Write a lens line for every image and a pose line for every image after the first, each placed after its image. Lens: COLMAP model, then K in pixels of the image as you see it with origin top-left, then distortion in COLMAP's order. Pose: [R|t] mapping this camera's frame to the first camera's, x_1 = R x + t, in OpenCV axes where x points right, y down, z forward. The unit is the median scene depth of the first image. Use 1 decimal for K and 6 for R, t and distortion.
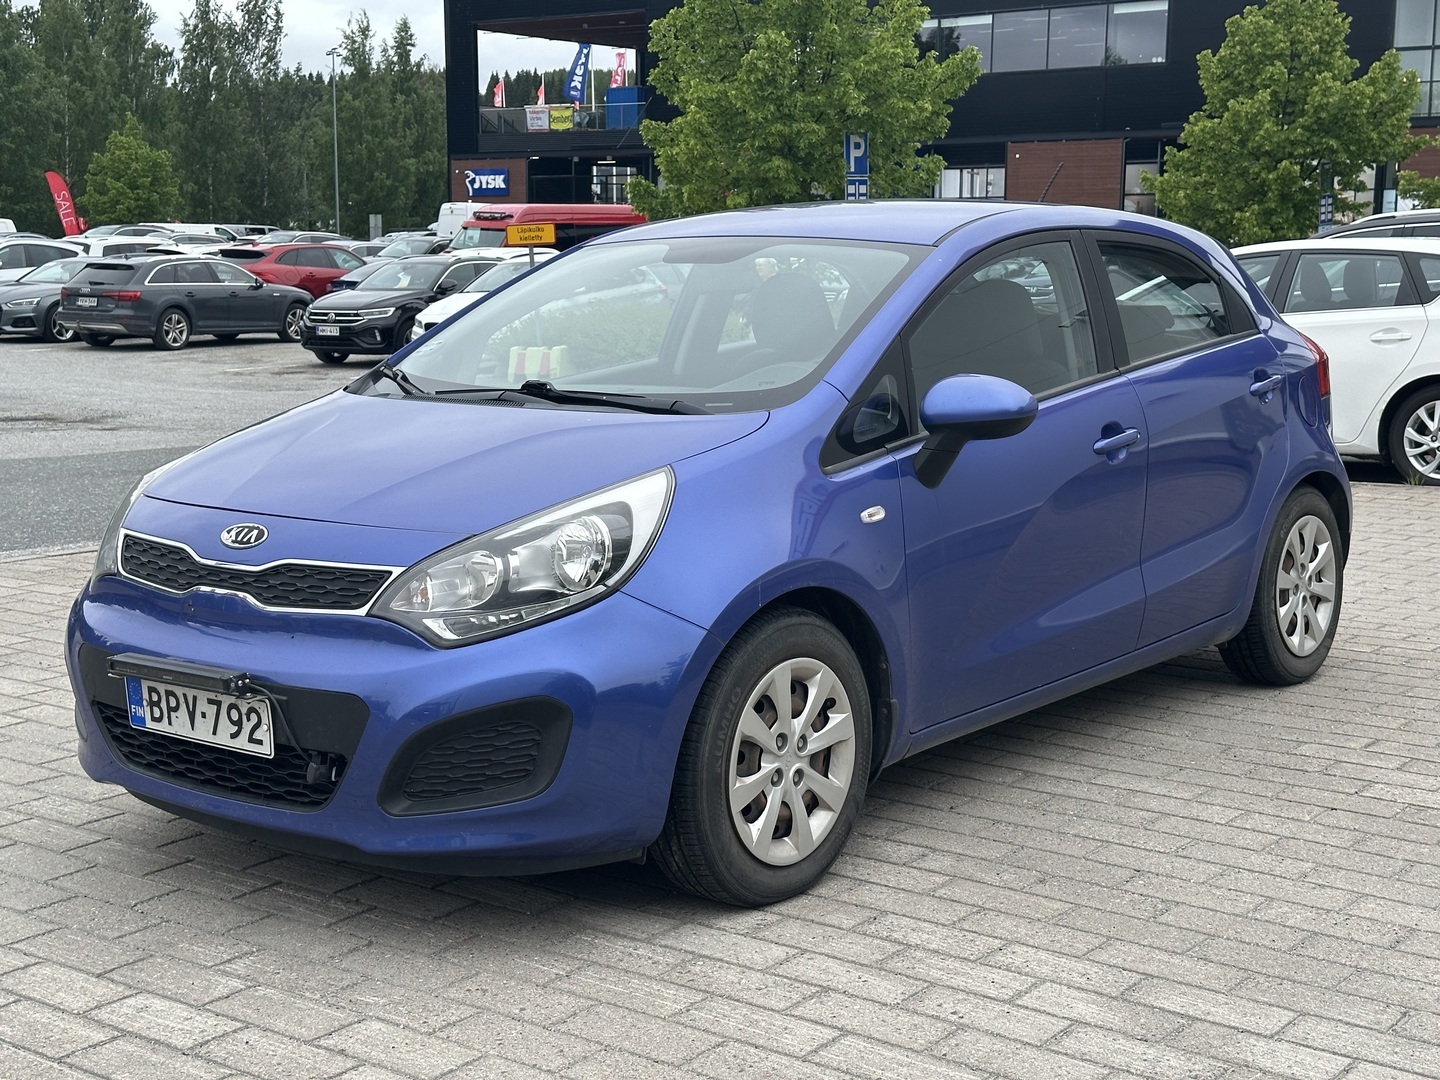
lens RADIAL K [[1989.0, 0, 720.0], [0, 1989.0, 540.0], [0, 0, 1]] dist [0.128726, -0.049560]
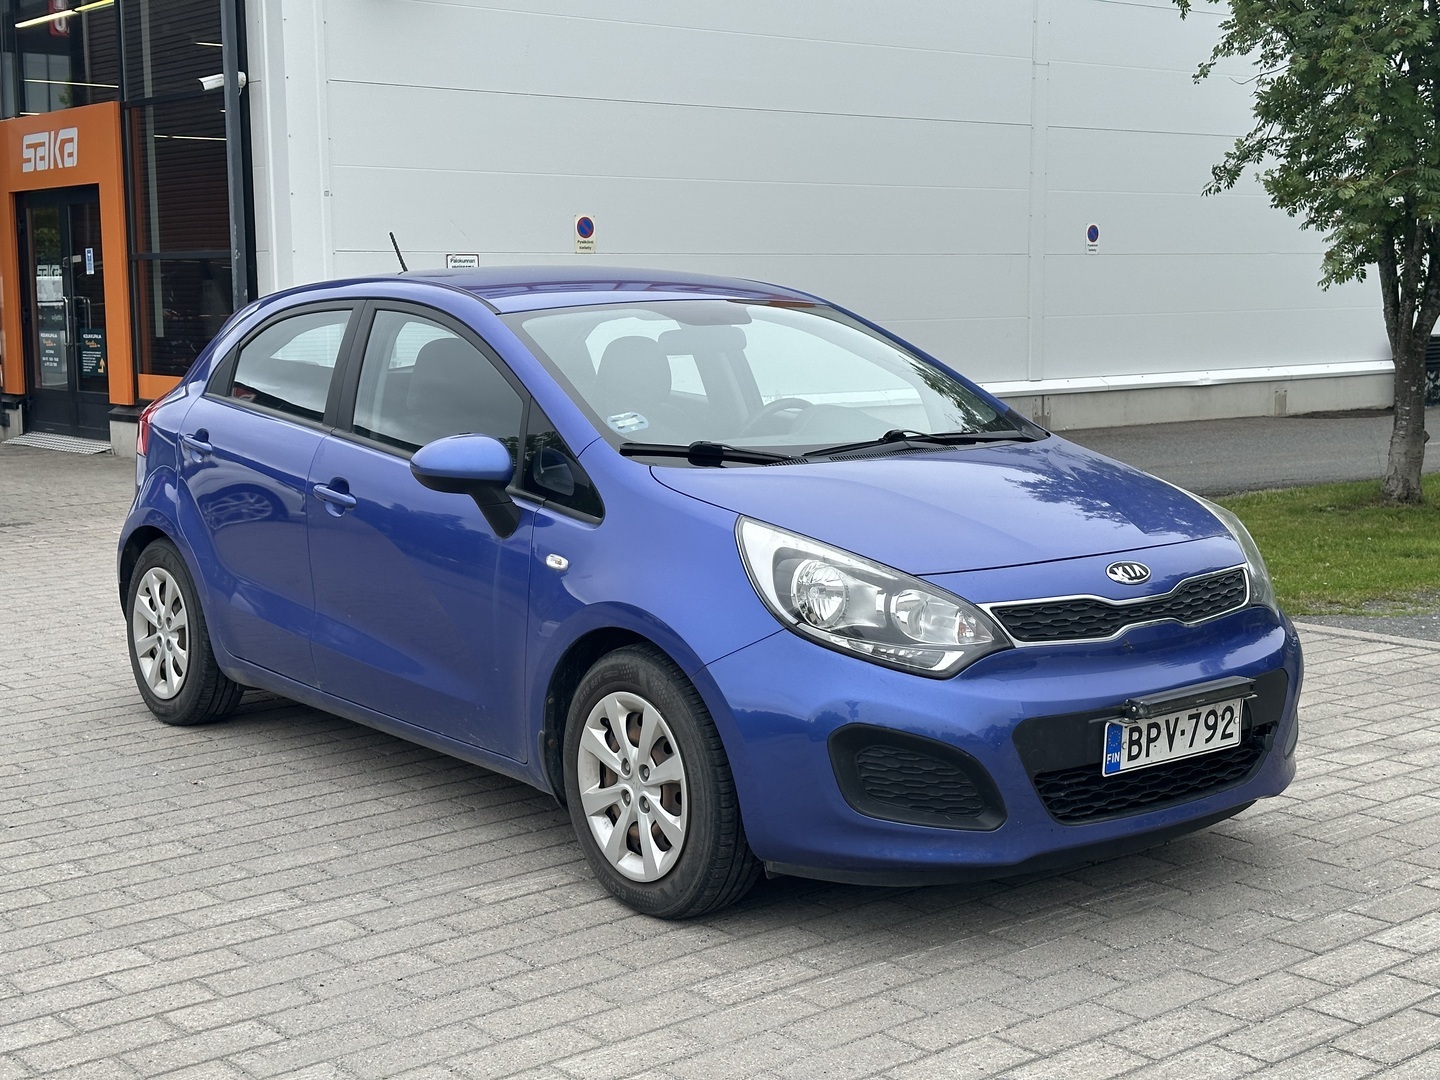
lens RADIAL K [[1989.0, 0, 720.0], [0, 1989.0, 540.0], [0, 0, 1]] dist [0.128726, -0.049560]
pose [[0.221742, -0.118996, 0.967817, -1.375841], [0.146432, 0.985334, 0.087600, -0.151372], [-0.964048, 0.122295, 0.235915, 0.981561]]
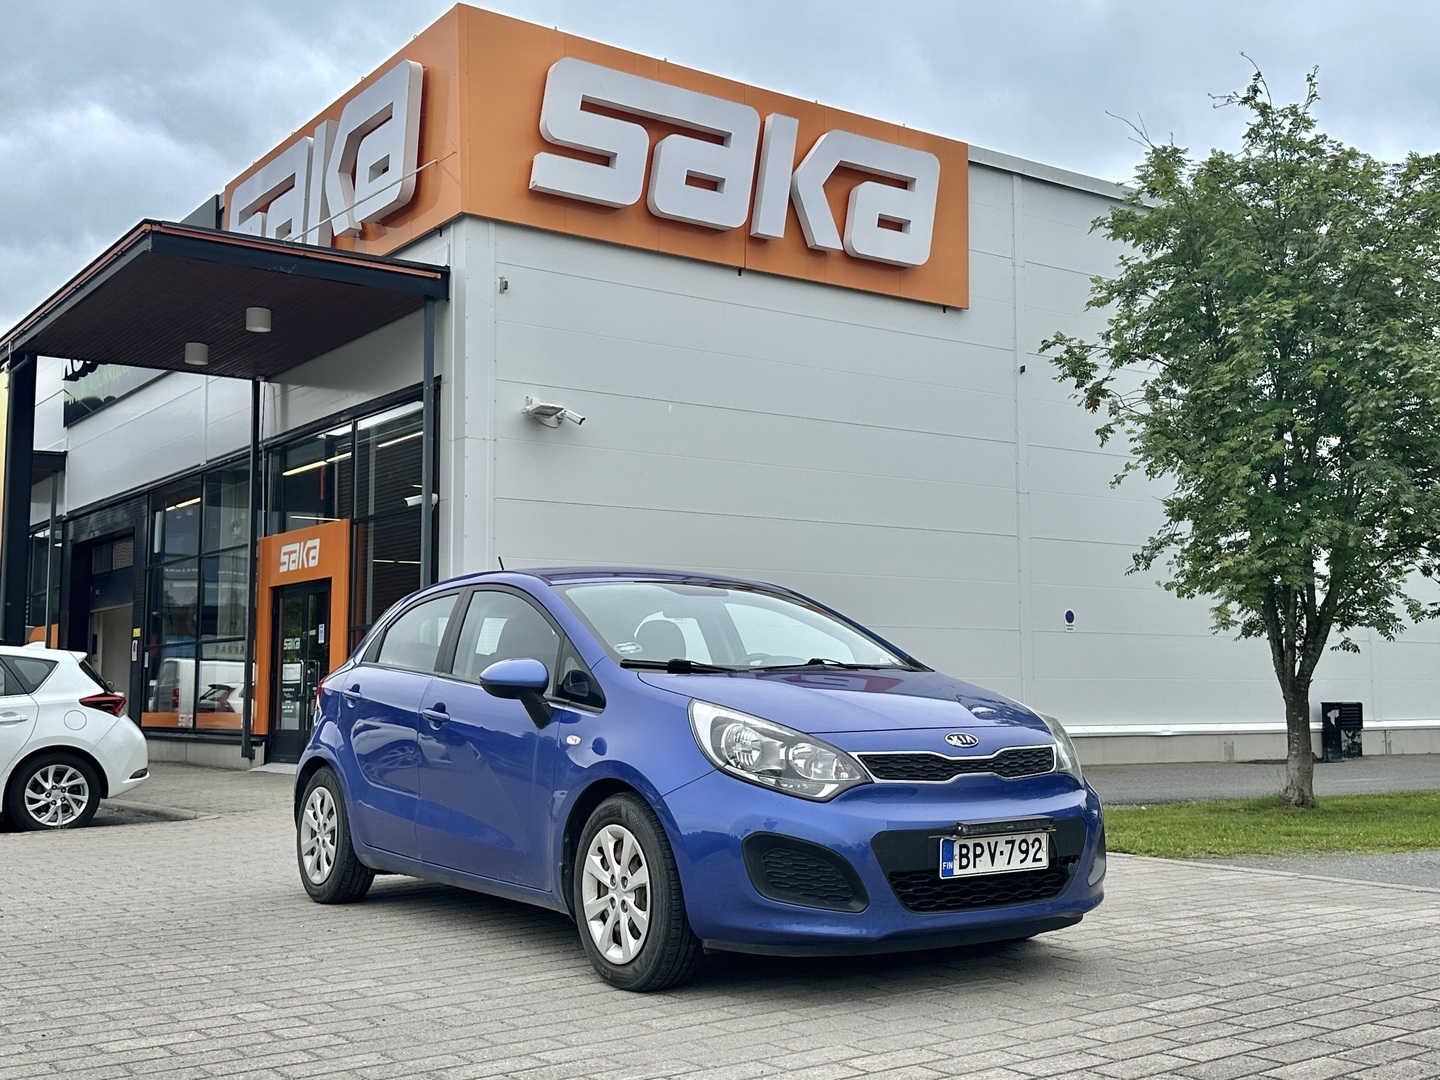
lens RADIAL K [[1537.6, 0, 720.0], [0, 1537.6, 540.0], [0, 0, 1]] dist [0.171898, -0.307377]
pose [[0.278583, 0.091291, 0.956064, -1.503020], [0.141949, 0.980625, -0.134998, -0.019029], [-0.949864, 0.173321, 0.260227, 0.860095]]
